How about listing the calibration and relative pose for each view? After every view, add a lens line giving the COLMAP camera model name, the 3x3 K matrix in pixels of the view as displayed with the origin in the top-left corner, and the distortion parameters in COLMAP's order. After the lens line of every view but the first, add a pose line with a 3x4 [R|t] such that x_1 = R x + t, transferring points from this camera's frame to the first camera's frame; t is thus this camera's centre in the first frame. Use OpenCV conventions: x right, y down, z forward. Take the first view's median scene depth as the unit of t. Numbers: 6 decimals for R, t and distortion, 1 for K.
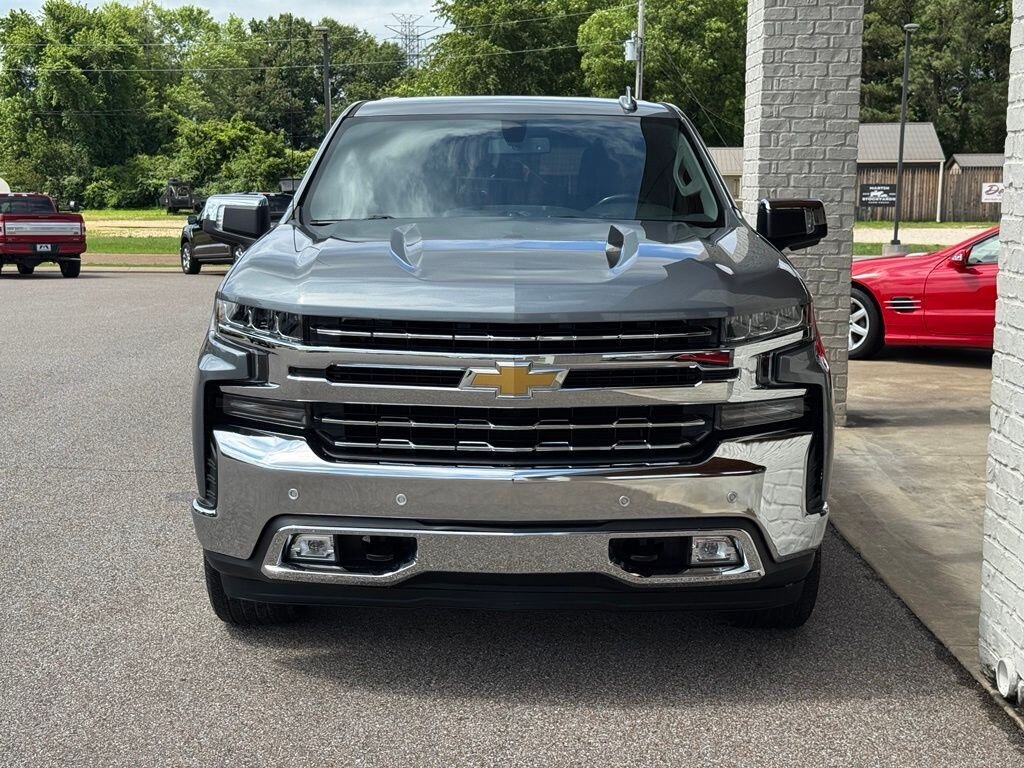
lens RADIAL K [[1435.4, 0, 507.0], [0, 1435.4, 390.8], [0, 0, 1]] dist [0.134209, 0.000000]
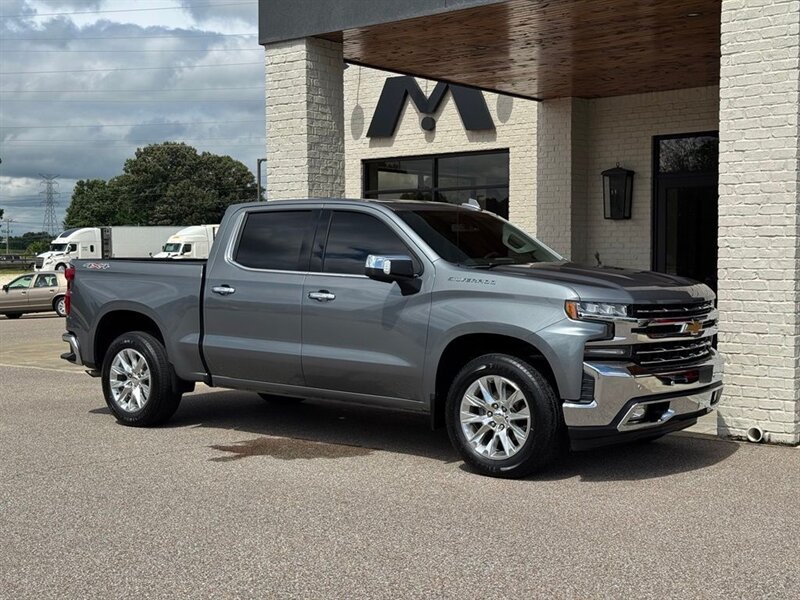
lens RADIAL K [[1121.4, 0, 398.3], [0, 1121.4, 299.9], [0, 0, 1]] dist [0.134209, 0.000000]
pose [[0.626797, -0.038761, 0.778218, -0.255745], [0.119421, 0.991741, -0.046789, -0.003351], [-0.769977, 0.122263, 0.626249, 0.030731]]
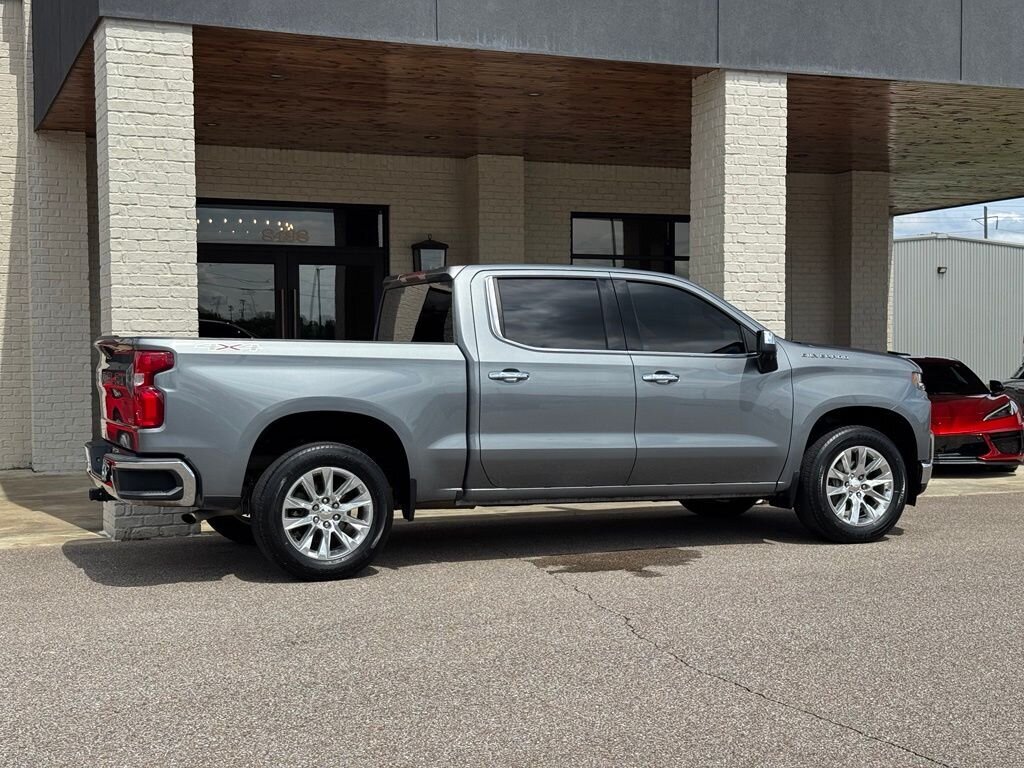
lens RADIAL K [[1435.4, 0, 513.5], [0, 1435.4, 395.2], [0, 0, 1]] dist [0.134209, 0.000000]
pose [[-0.386211, -0.032505, 0.921838, -0.332852], [0.136334, 0.986391, 0.091900, -0.052557], [-0.912280, 0.161171, -0.376523, 0.393490]]
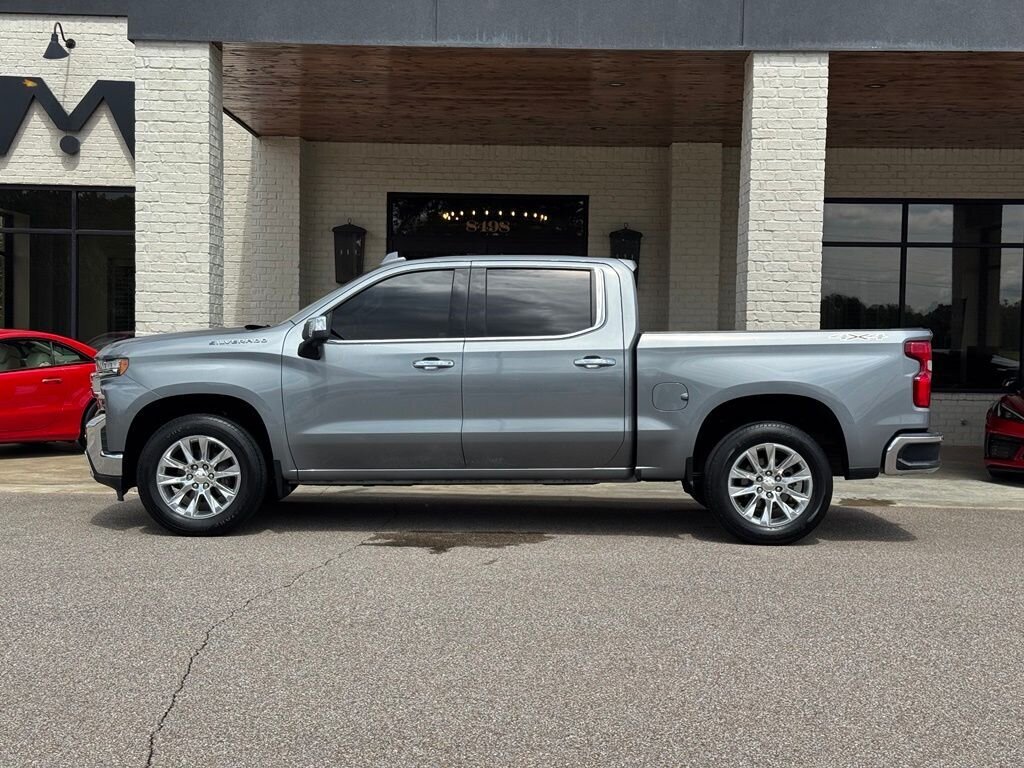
lens RADIAL K [[1435.4, 0, 509.8], [0, 1435.4, 386.0], [0, 0, 1]] dist [0.134209, 0.000000]
pose [[0.005570, -0.041852, 0.999108, -0.379455], [0.127323, 0.991022, 0.040803, -0.029815], [-0.991846, 0.126982, 0.010848, 0.230374]]
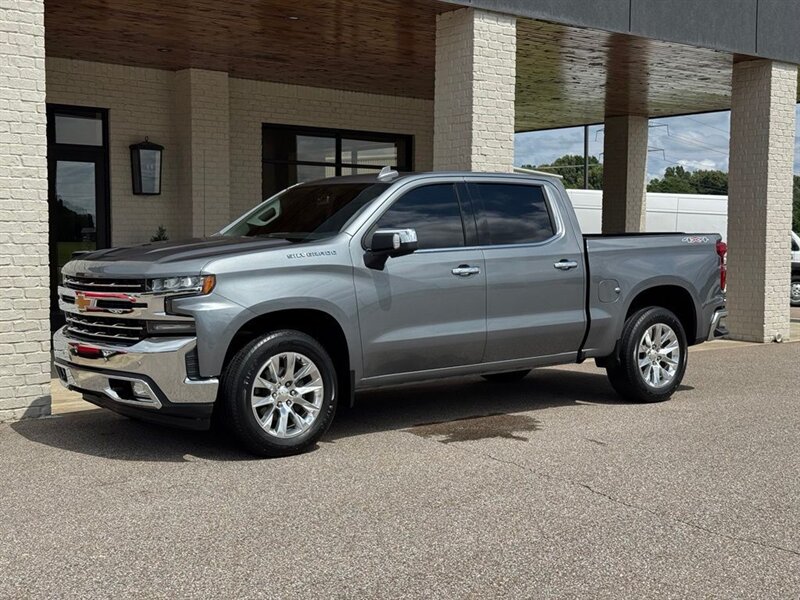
lens RADIAL K [[1121.4, 0, 399.9], [0, 1121.4, 302.6], [0, 0, 1]] dist [0.134209, 0.000000]
pose [[-0.642679, -0.053828, 0.764242, -0.250438], [0.101395, 0.982778, 0.154487, -0.062301], [-0.759396, 0.176776, -0.626153, 0.450301]]
